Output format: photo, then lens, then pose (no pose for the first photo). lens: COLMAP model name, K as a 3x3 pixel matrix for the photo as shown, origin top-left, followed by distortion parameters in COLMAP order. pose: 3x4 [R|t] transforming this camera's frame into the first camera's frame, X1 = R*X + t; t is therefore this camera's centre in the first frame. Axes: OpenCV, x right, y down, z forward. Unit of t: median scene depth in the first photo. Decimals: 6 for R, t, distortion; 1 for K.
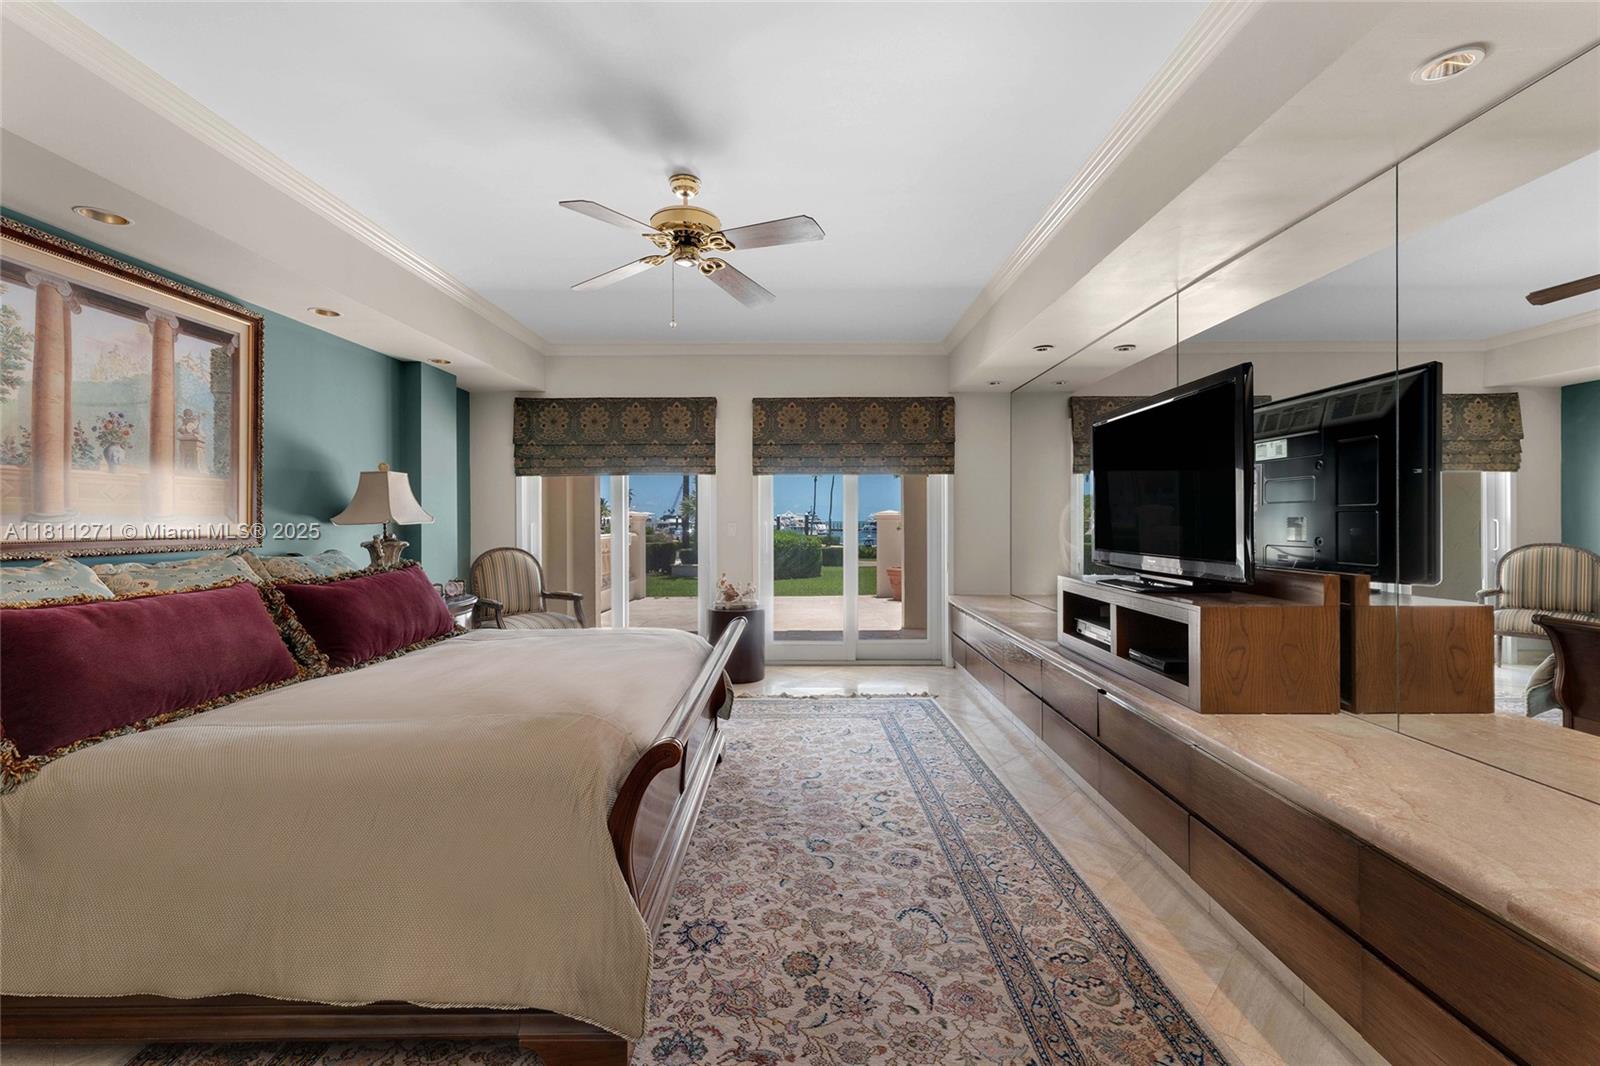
lens RADIAL K [[659.7, 0, 799.8], [0, 659.7, 525.6], [0, 0, 1]] dist [0.004573, 0.000163]
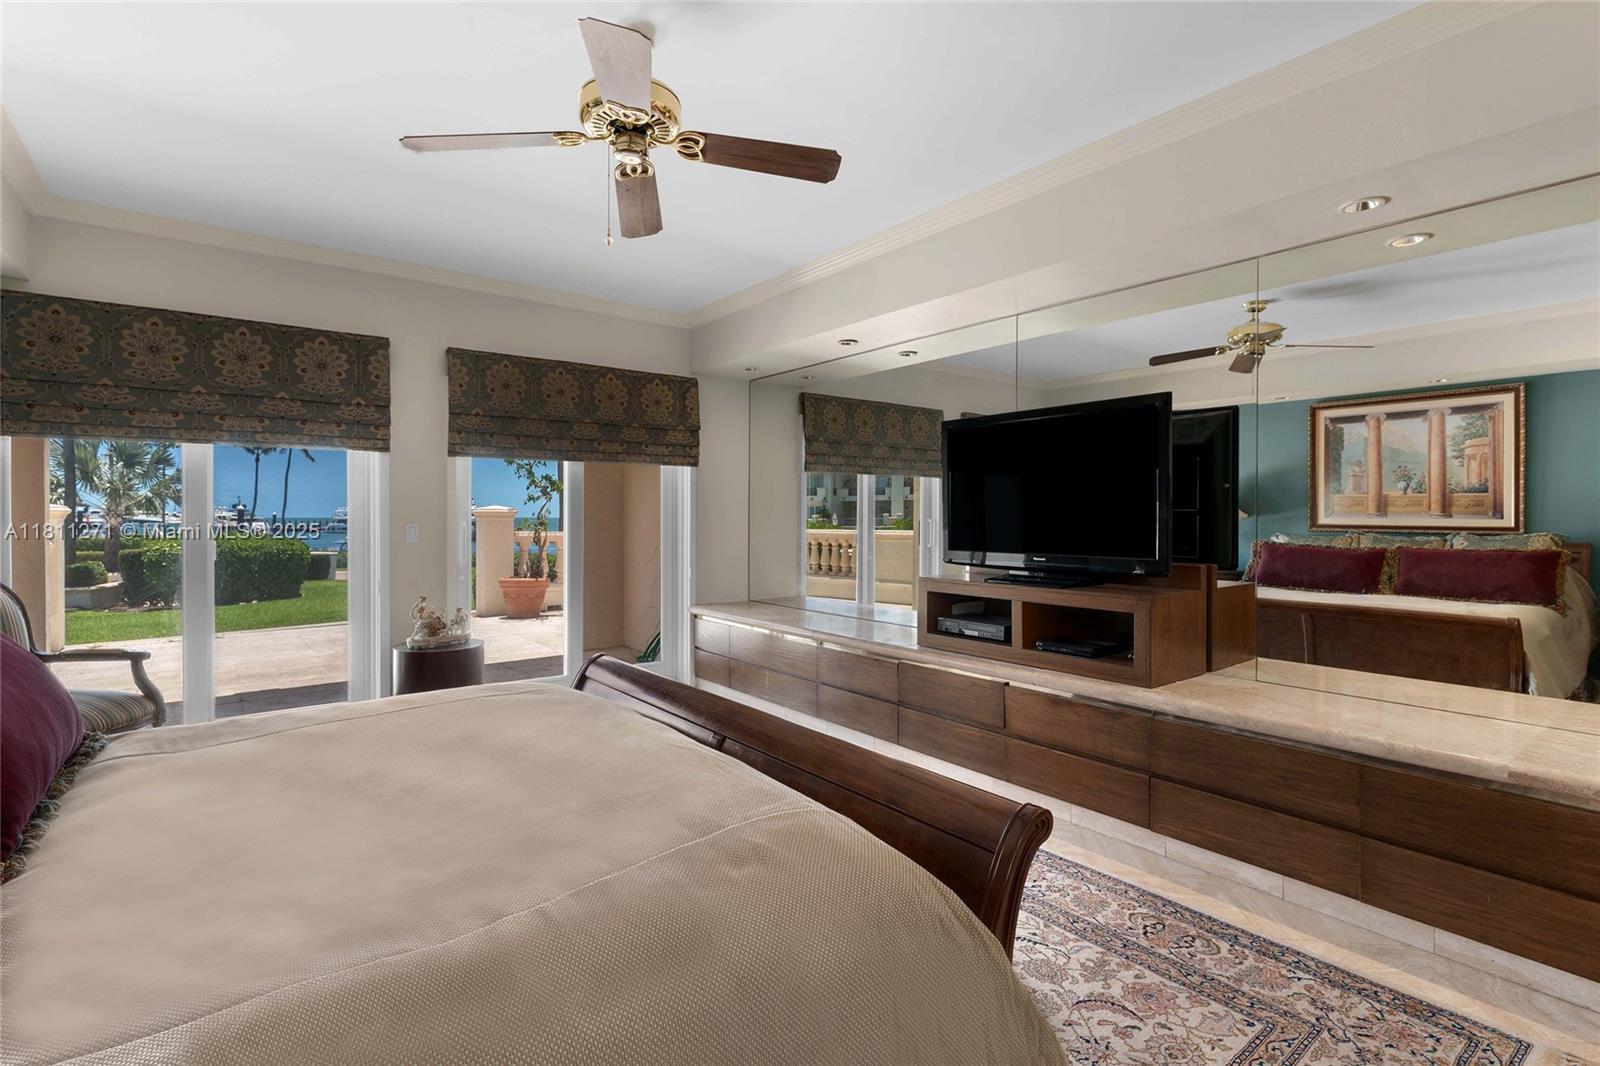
lens RADIAL K [[752.1, 0, 801.5], [0, 752.1, 524.5], [0, 0, 1]] dist [-0.001082, -0.000138]
pose [[0.789080, -0.003653, 0.614279, -0.452017], [0.002948, 0.999993, 0.002160, -0.005852], [-0.614283, 0.000106, 0.789086, 0.217750]]
